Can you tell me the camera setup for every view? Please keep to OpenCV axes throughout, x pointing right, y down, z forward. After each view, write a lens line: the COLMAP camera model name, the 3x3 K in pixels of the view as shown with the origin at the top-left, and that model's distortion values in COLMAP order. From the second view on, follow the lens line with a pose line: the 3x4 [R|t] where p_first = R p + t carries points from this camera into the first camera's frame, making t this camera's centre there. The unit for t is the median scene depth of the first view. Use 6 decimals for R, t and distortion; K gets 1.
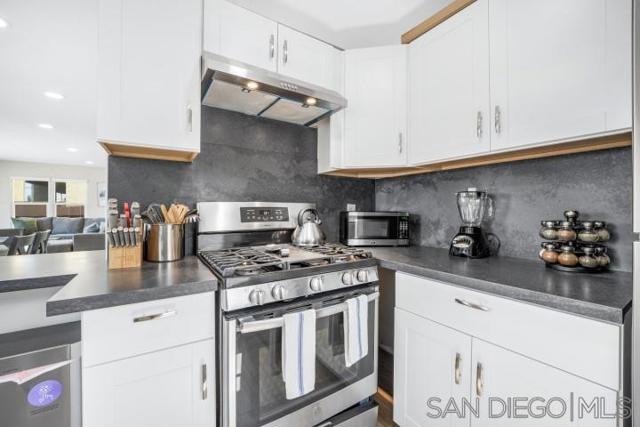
lens RADIAL K [[262.5, 0, 316.7], [0, 262.5, 211.2], [0, 0, 1]] dist [-0.013019, 0.000315]
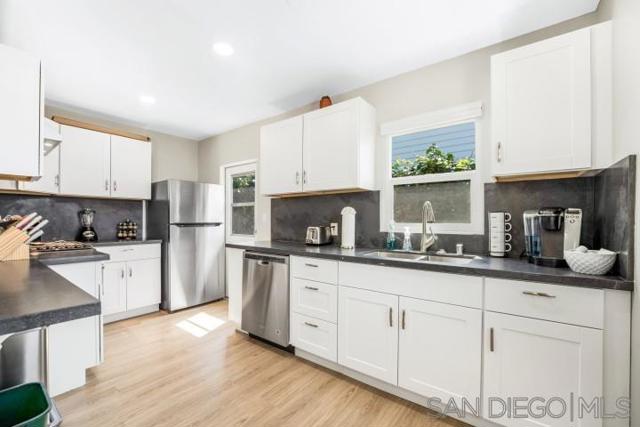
lens RADIAL K [[262.5, 0, 326.9], [0, 262.5, 224.8], [0, 0, 1]] dist [-0.013019, 0.000315]
pose [[-0.353983, -0.019166, 0.935055, -0.416831], [-0.002287, 0.999805, 0.019627, -0.001424], [-0.935249, 0.004809, -0.353958, -0.013447]]
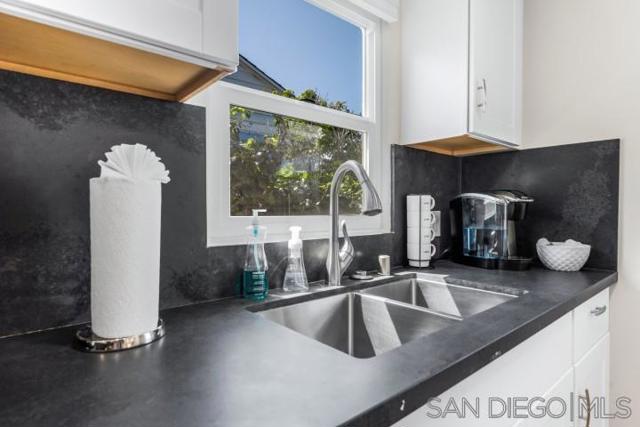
lens RADIAL K [[354.1, 0, 321.2], [0, 354.1, 212.5], [0, 0, 1]] dist [0.003047, -0.000064]
pose [[-0.990933, -0.000735, -0.134354, -0.151677], [-0.002616, 0.999901, 0.013819, -0.001269], [0.134331, 0.014045, -0.990837, -0.056689]]
